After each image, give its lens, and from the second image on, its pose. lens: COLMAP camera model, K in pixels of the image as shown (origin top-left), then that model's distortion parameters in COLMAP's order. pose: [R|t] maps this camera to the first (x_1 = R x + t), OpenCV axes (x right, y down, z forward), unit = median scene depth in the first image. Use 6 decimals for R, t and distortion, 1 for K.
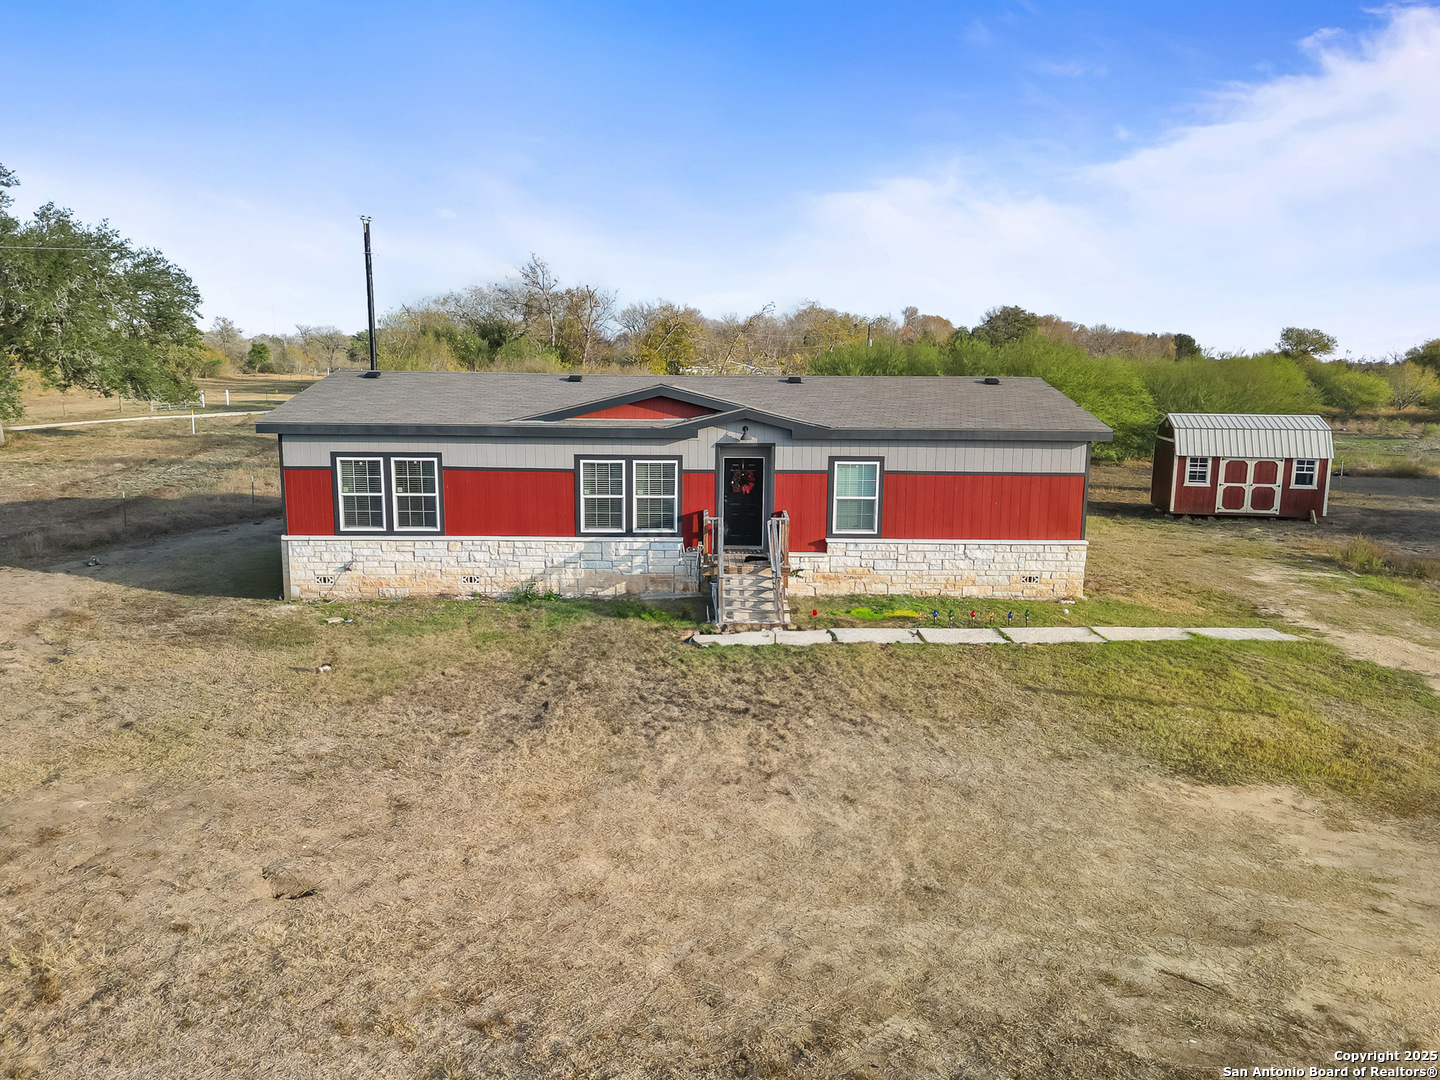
lens RADIAL K [[1028.8, 0, 710.8], [0, 1028.8, 540.1], [0, 0, 1]] dist [0.104208, -0.126771]
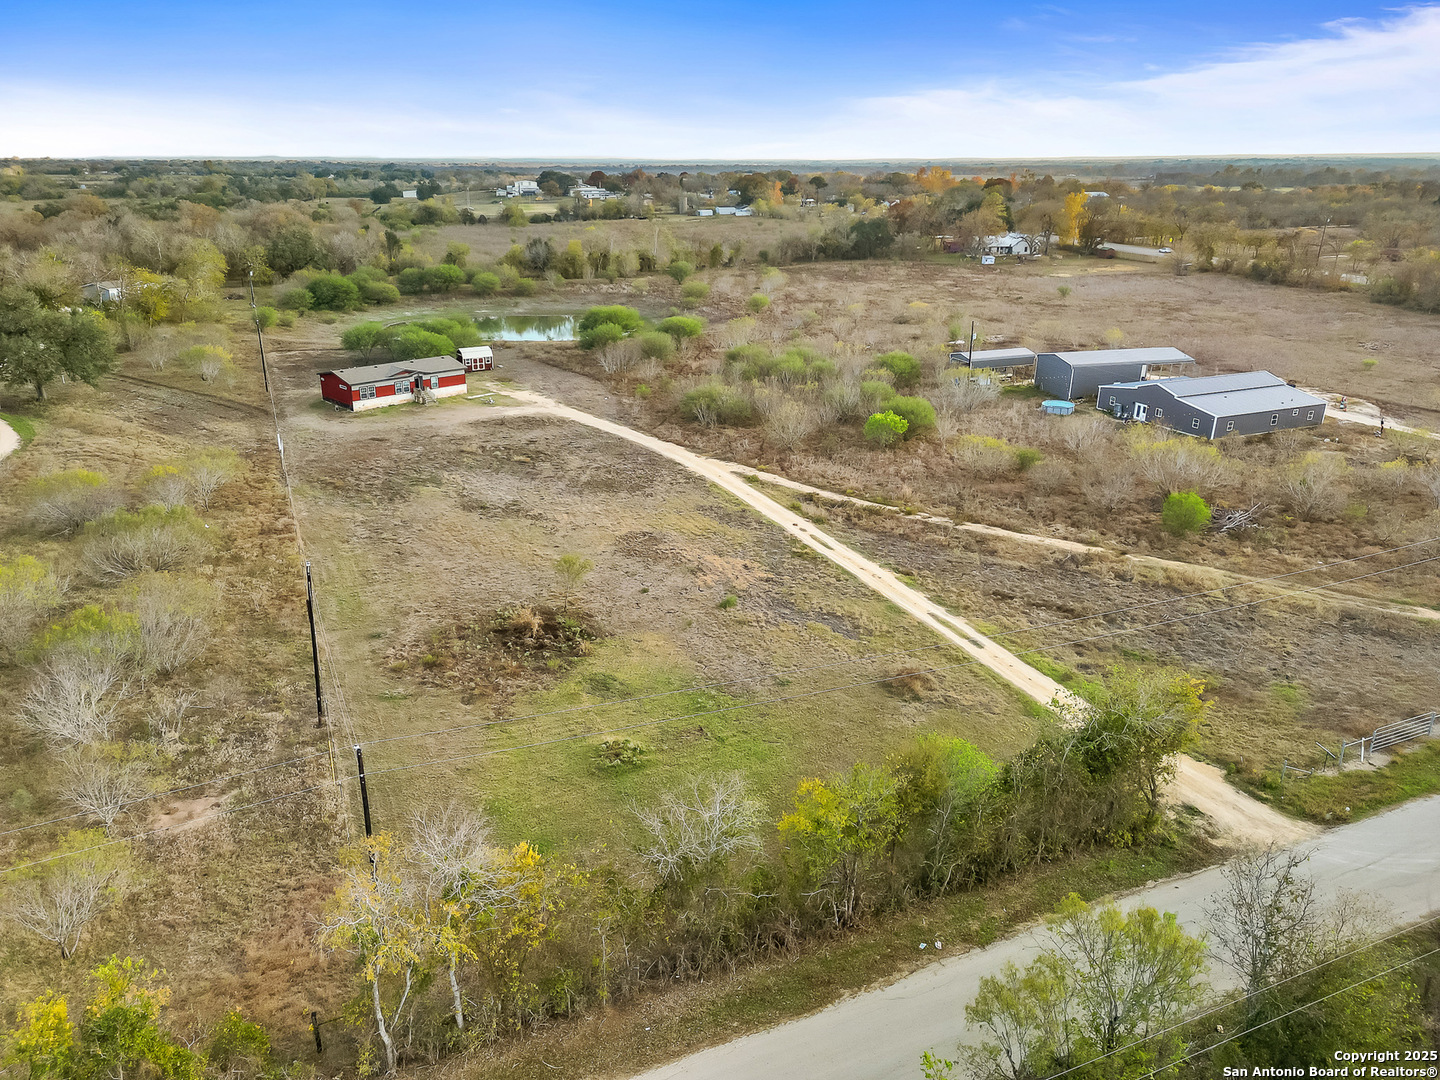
lens RADIAL K [[1028.8, 0, 710.8], [0, 1028.8, 540.1], [0, 0, 1]] dist [0.104208, -0.126771]
pose [[0.721387, -0.245287, 0.647639, -3.060158], [0.115437, 0.964681, 0.236782, -0.427311], [-0.682844, -0.096050, 0.724223, -4.978672]]
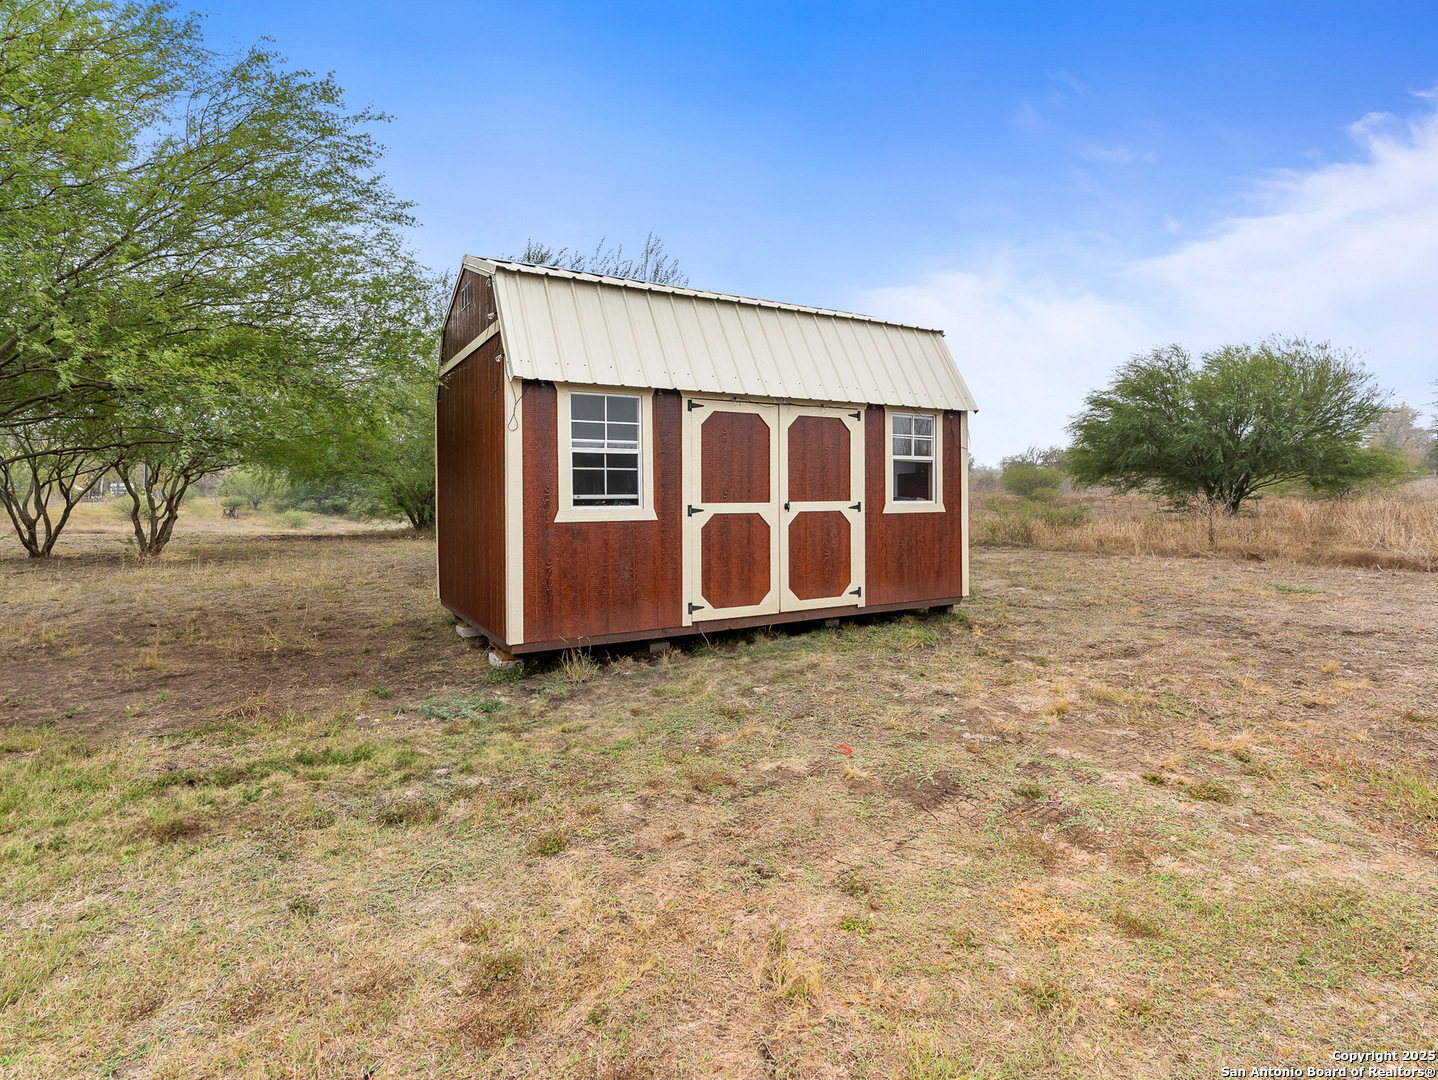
lens RADIAL K [[742.5, 0, 723.9], [0, 742.5, 530.4], [0, 0, 1]] dist [-0.002867, -0.000174]
pose [[0.739375, -0.033382, 0.672465, 0.605496], [0.138019, 0.985075, -0.102851, -0.047124], [-0.658995, 0.168858, 0.732948, 1.399064]]
